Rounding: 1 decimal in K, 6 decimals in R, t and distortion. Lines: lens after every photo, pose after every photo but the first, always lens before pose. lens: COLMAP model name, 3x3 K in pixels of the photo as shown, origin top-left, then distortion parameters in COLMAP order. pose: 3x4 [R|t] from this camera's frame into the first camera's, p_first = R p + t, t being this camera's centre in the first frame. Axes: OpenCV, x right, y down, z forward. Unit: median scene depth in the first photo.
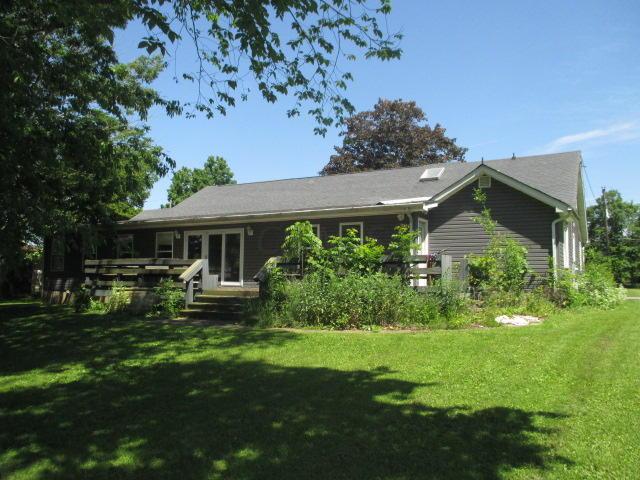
lens RADIAL K [[527.1, 0, 320.0], [0, 527.1, 240.0], [0, 0, 1]] dist [-0.005379, -0.000905]
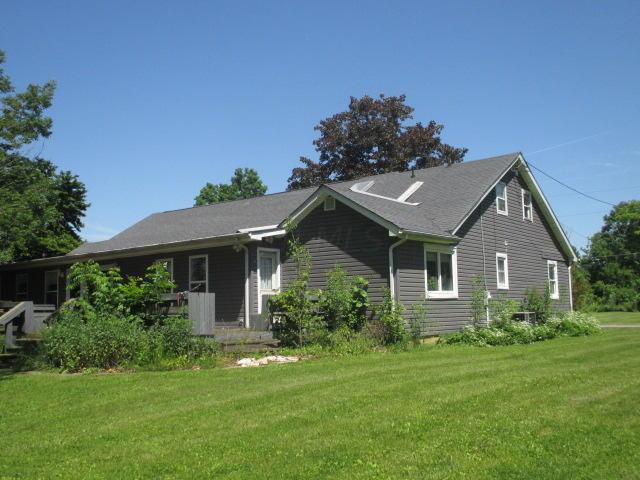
lens RADIAL K [[671.6, 0, 320.0], [0, 671.6, 240.0], [0, 0, 1]] dist [-0.020034, -0.006065]
pose [[0.980825, -0.045724, -0.189450, 0.447608], [0.039791, 0.998595, -0.035005, -0.009765], [0.190784, 0.026796, 0.981266, -0.090013]]
